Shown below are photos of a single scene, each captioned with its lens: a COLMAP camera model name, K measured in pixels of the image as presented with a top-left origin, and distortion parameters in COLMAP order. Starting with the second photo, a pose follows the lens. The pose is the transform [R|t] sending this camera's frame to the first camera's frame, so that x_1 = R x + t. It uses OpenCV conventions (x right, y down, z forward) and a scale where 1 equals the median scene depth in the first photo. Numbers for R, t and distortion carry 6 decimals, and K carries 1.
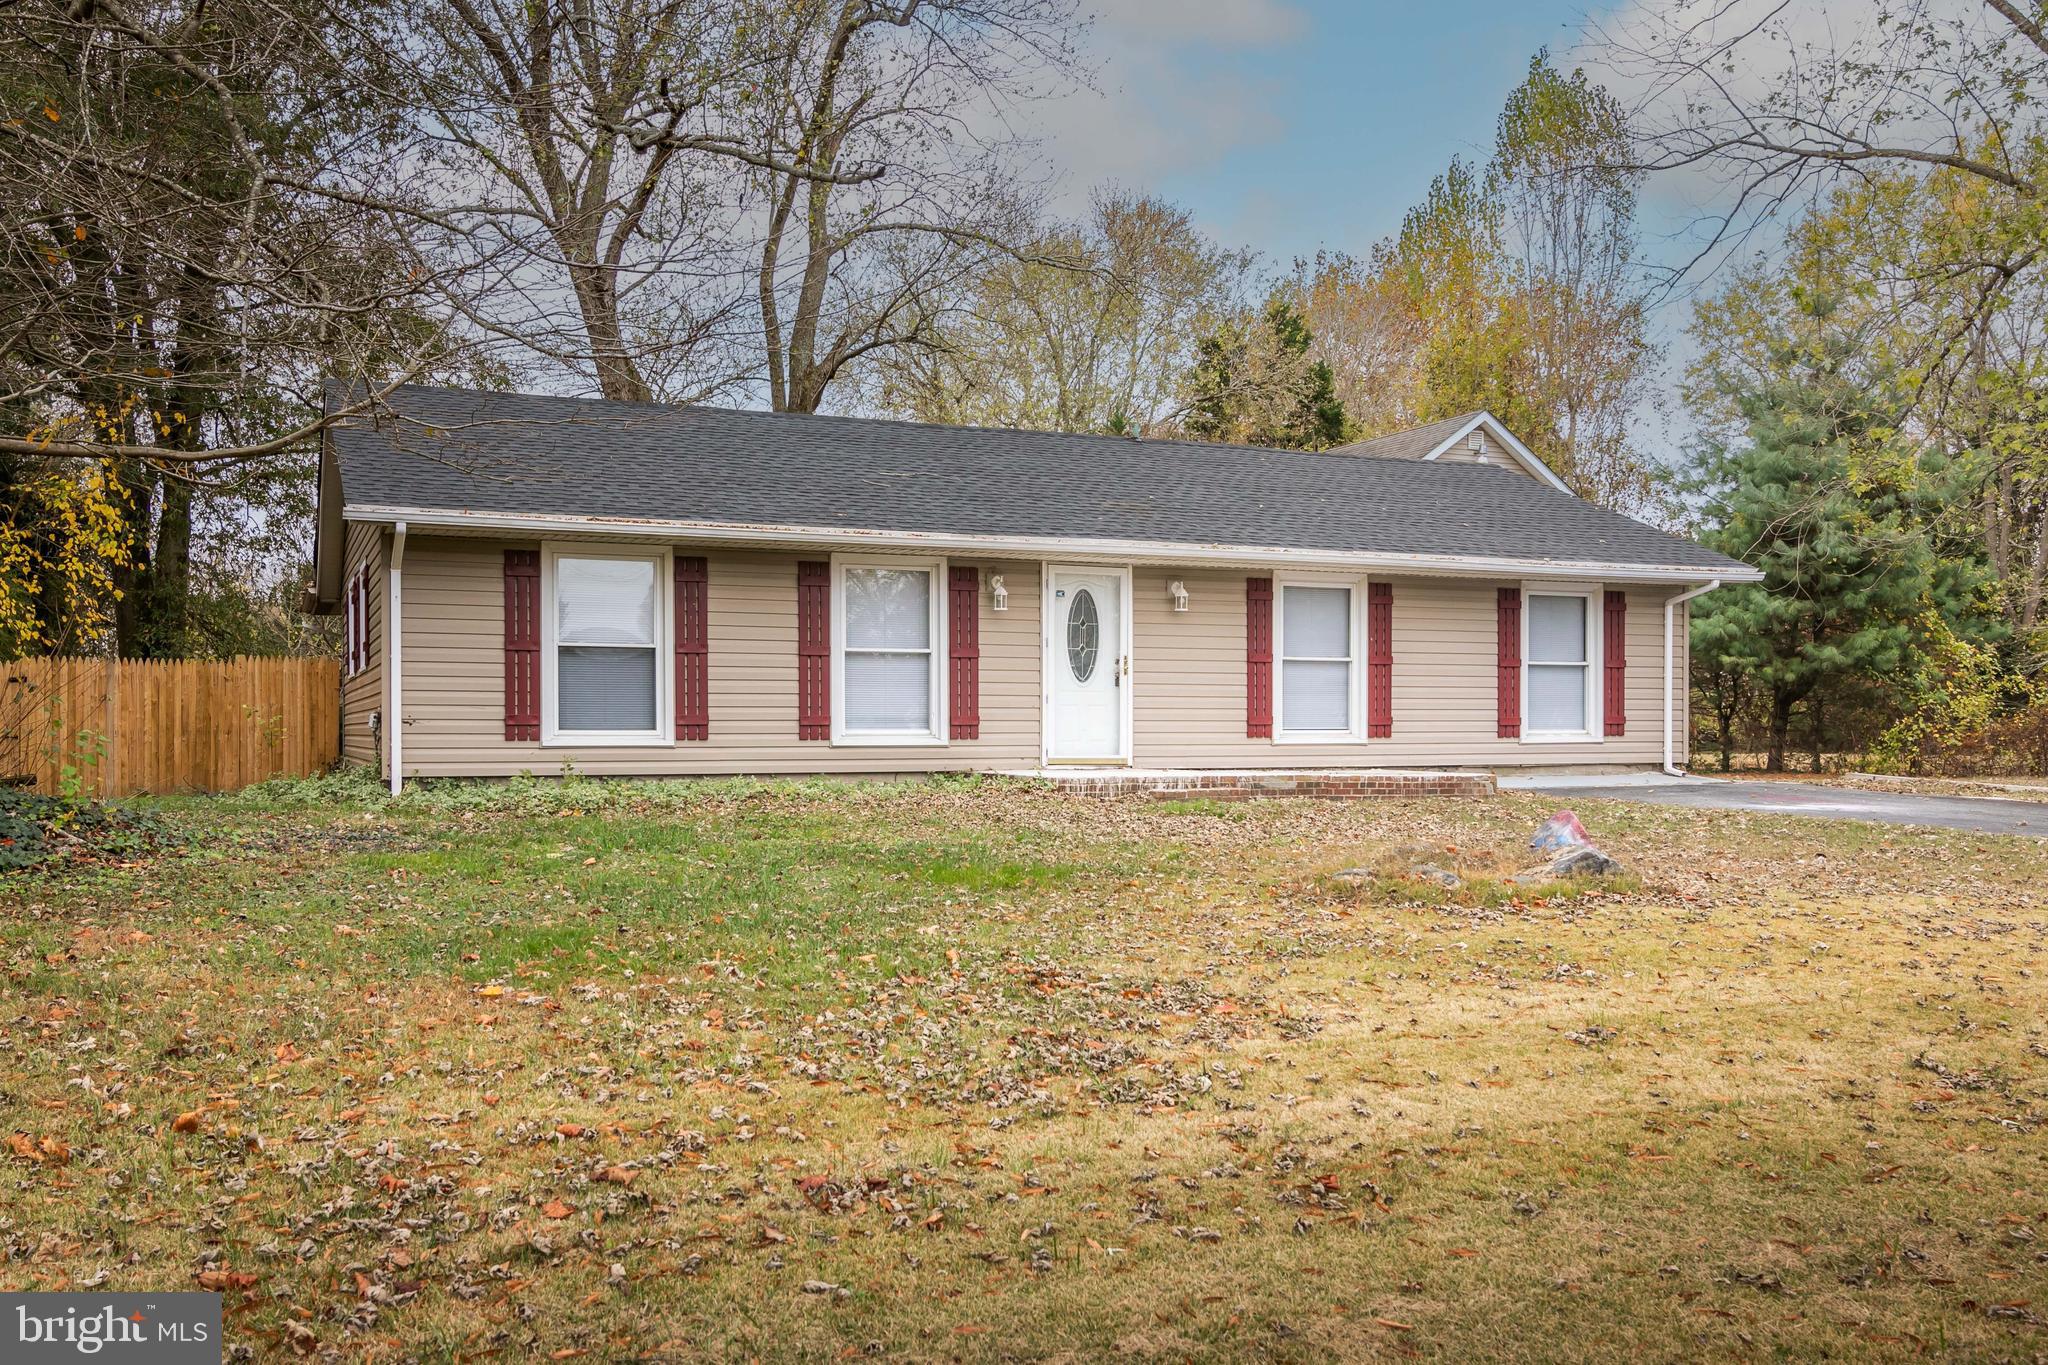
lens RADIAL K [[1655.5, 0, 1024.4], [0, 1655.5, 695.4], [0, 0, 1]] dist [-0.002539, -0.003968]
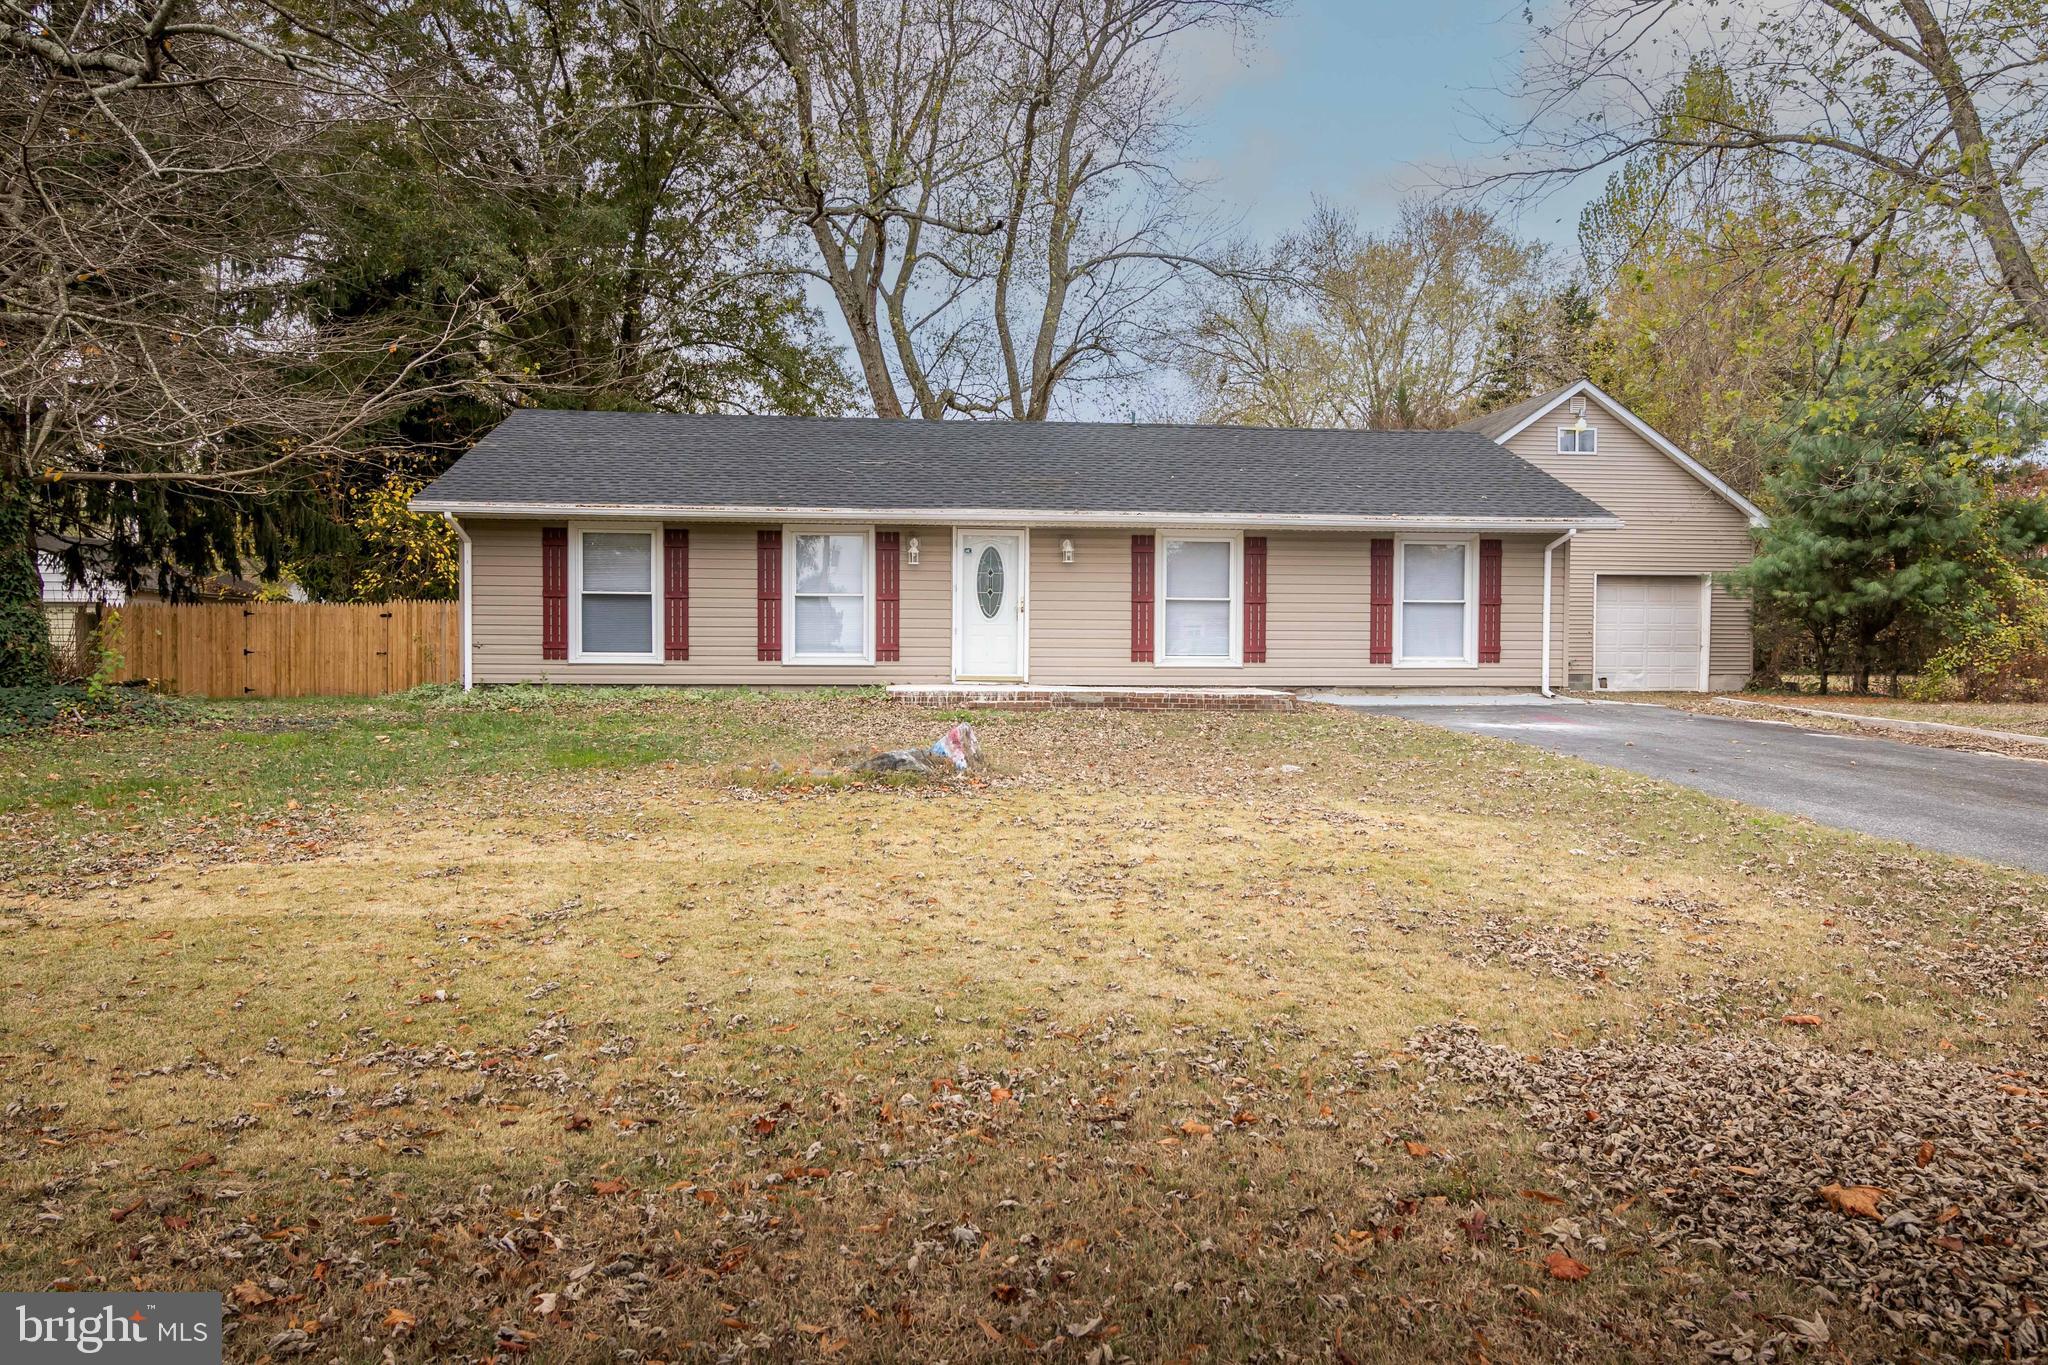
lens RADIAL K [[1309.1, 0, 1024.2], [0, 1309.1, 667.1], [0, 0, 1]] dist [-0.001021, -0.000825]
pose [[0.959880, 0.009906, -0.280237, 0.337382], [-0.000374, 0.999420, 0.034045, -0.004229], [0.280412, -0.032575, 0.959327, 0.011472]]
